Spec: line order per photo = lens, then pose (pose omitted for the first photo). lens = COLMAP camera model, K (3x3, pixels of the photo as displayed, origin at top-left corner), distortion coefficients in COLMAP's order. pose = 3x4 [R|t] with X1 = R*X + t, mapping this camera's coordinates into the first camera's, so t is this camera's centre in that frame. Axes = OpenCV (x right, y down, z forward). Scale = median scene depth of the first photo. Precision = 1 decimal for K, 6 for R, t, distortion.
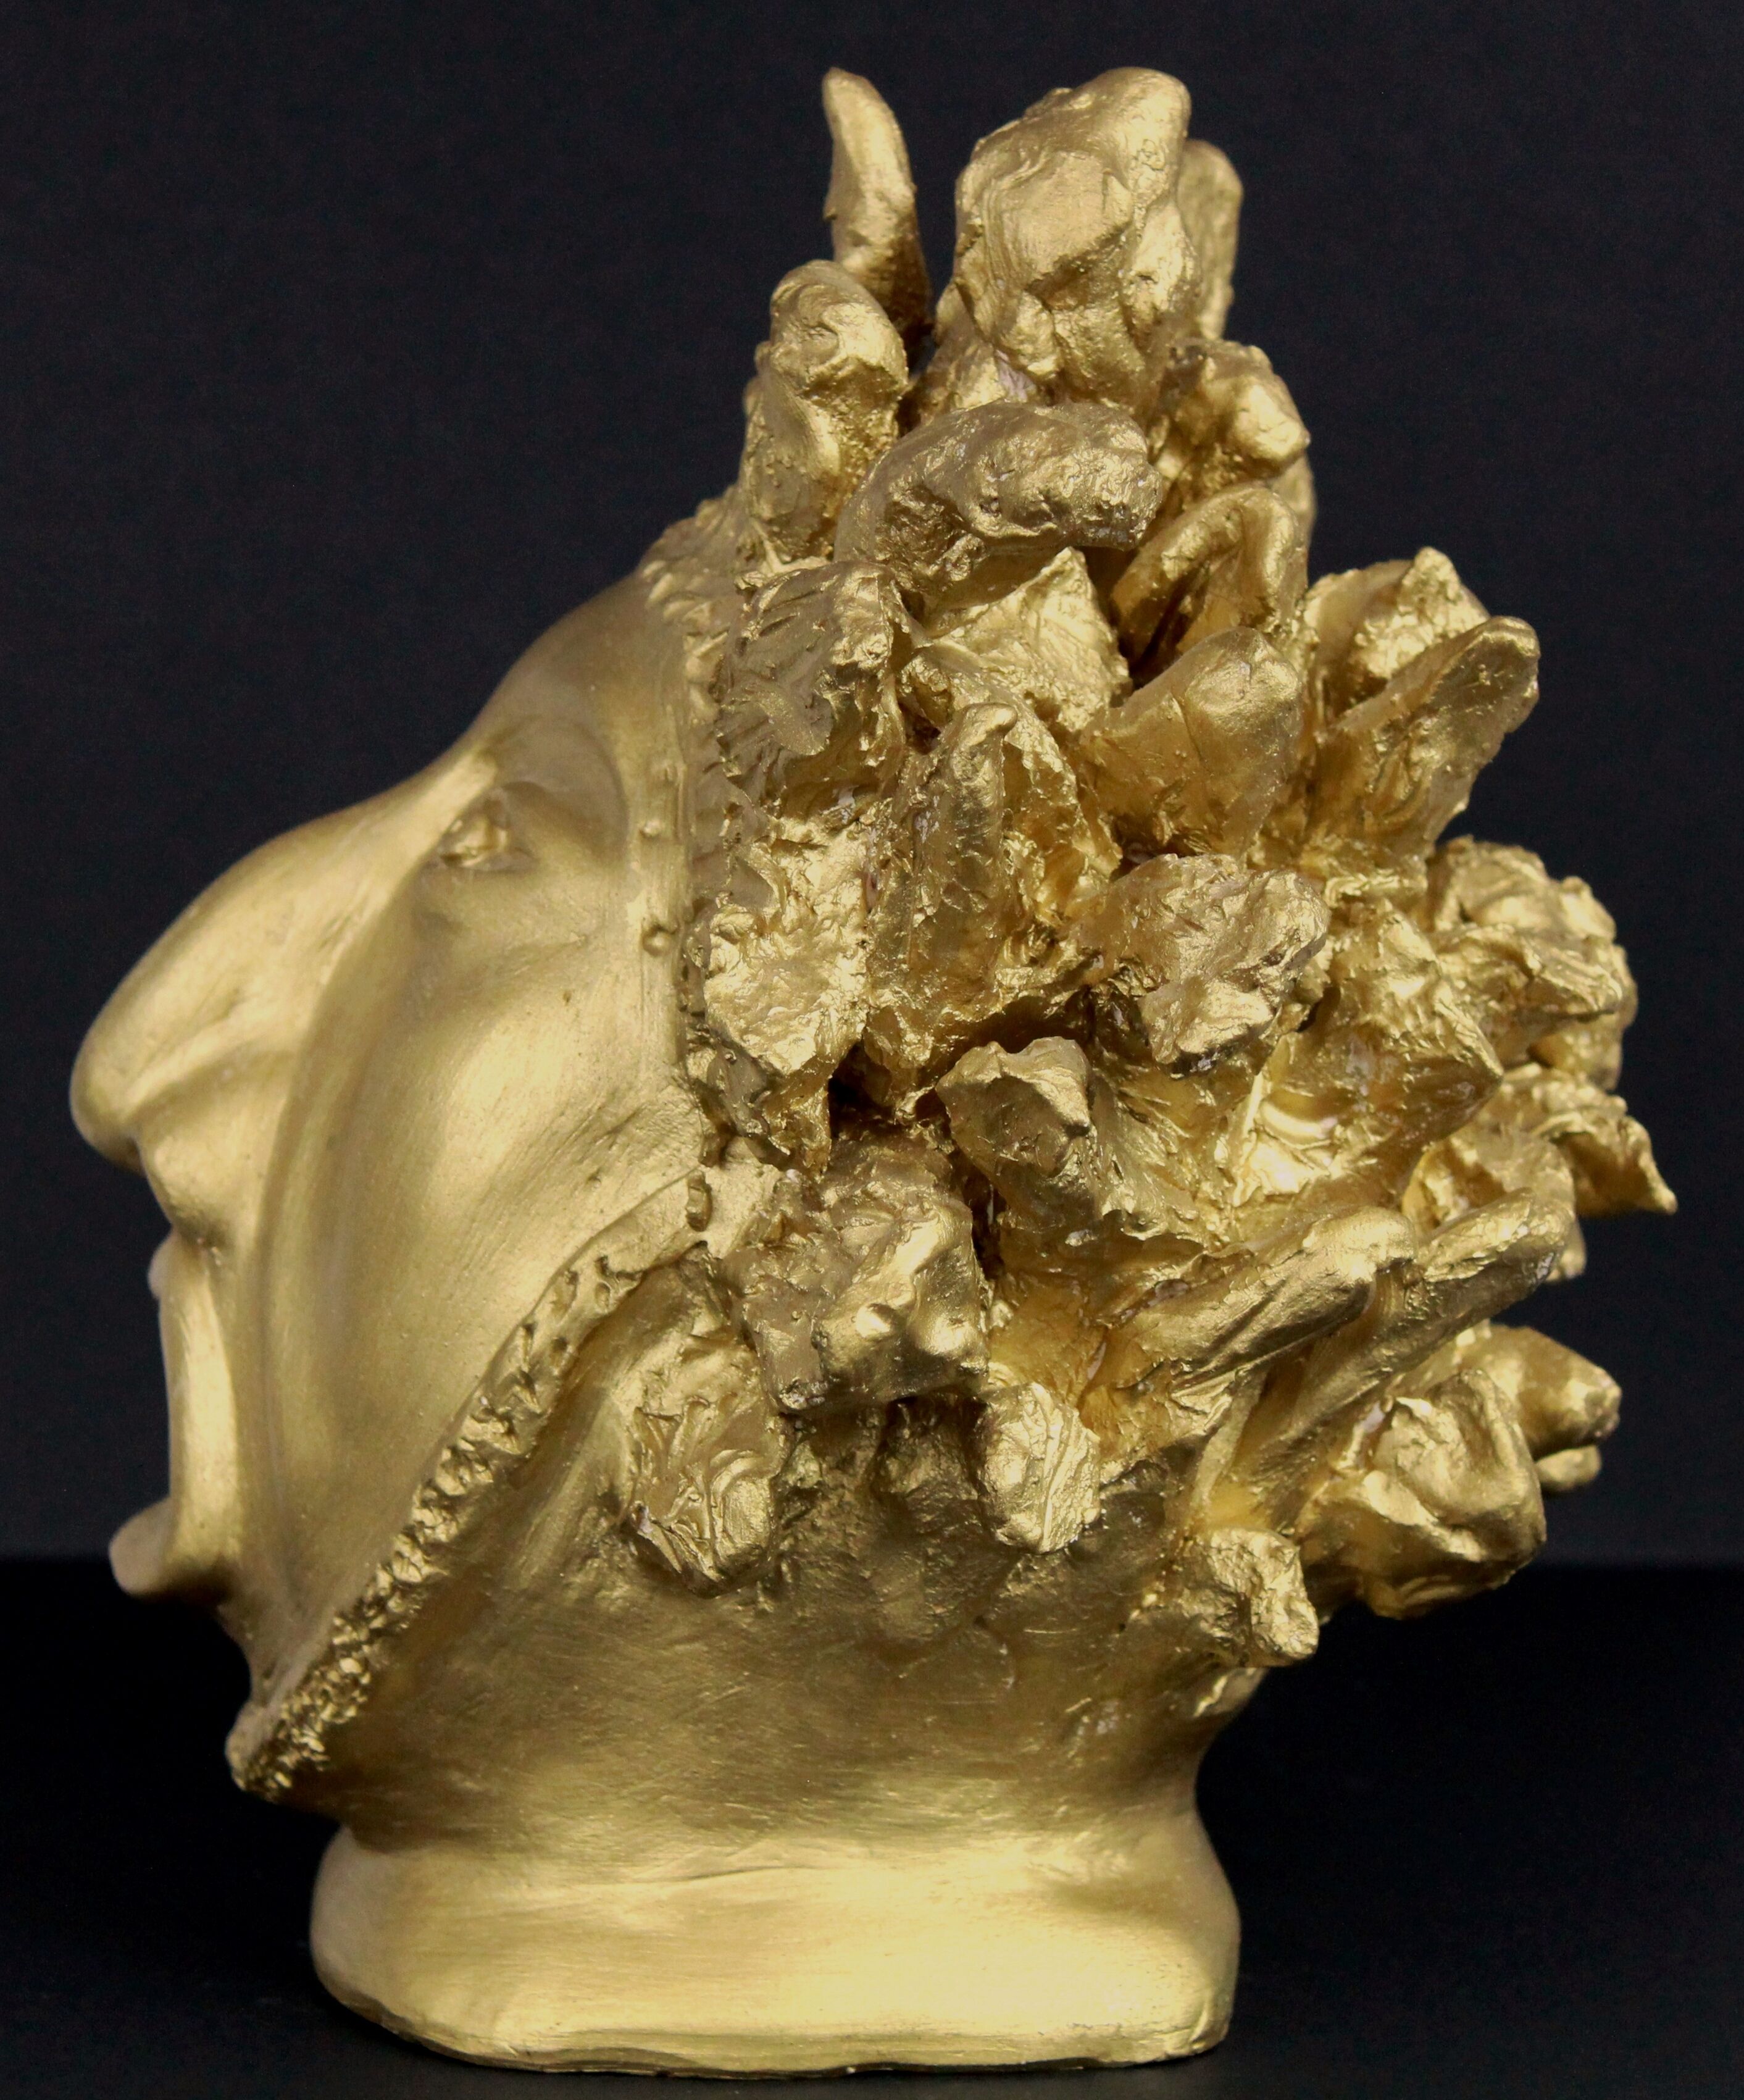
lens RADIAL K [[5693.9, 0, 871.8], [0, 5693.9, 1053.2], [0, 0, 1]] dist [-0.054313, 0.000000]
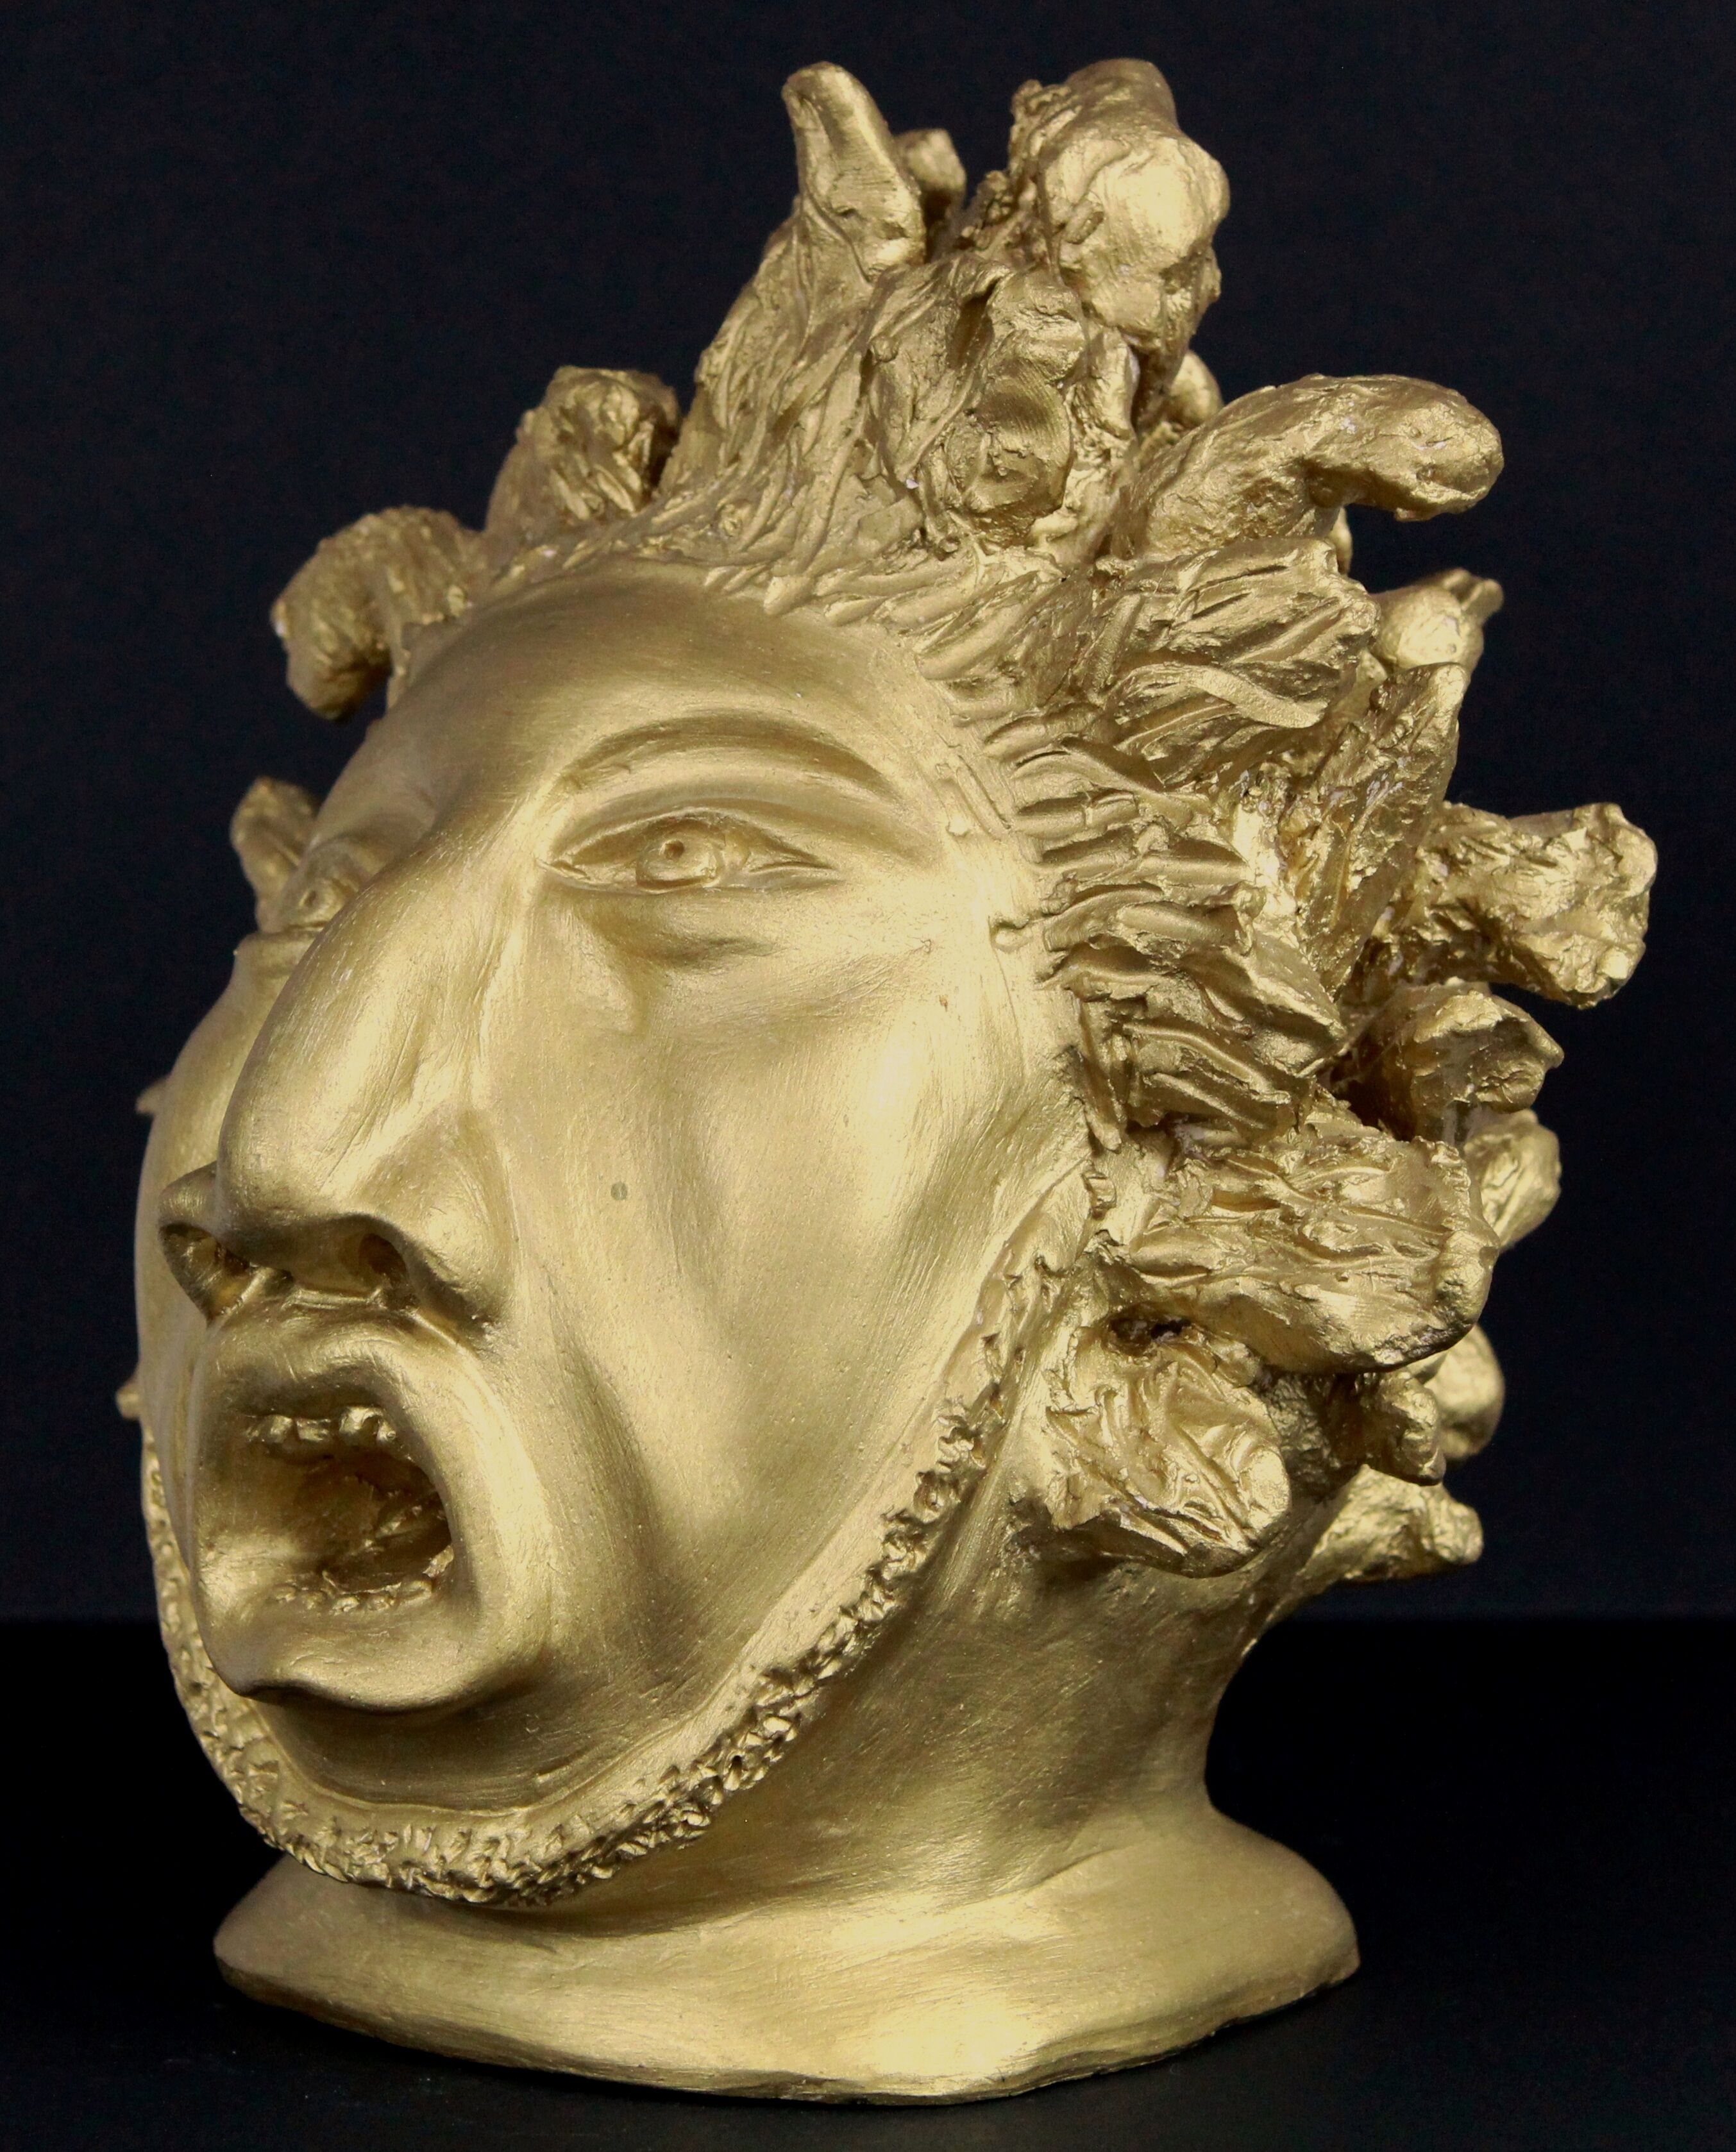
lens RADIAL K [[5589.8, 0, 867.6], [0, 5589.8, 1072.1], [0, 0, 1]] dist [-0.029489, 0.000000]
pose [[0.791245, -0.107627, 0.601953, -0.640419], [0.112523, 0.993206, 0.029673, -0.027784], [-0.601057, 0.044255, 0.797980, 0.238902]]
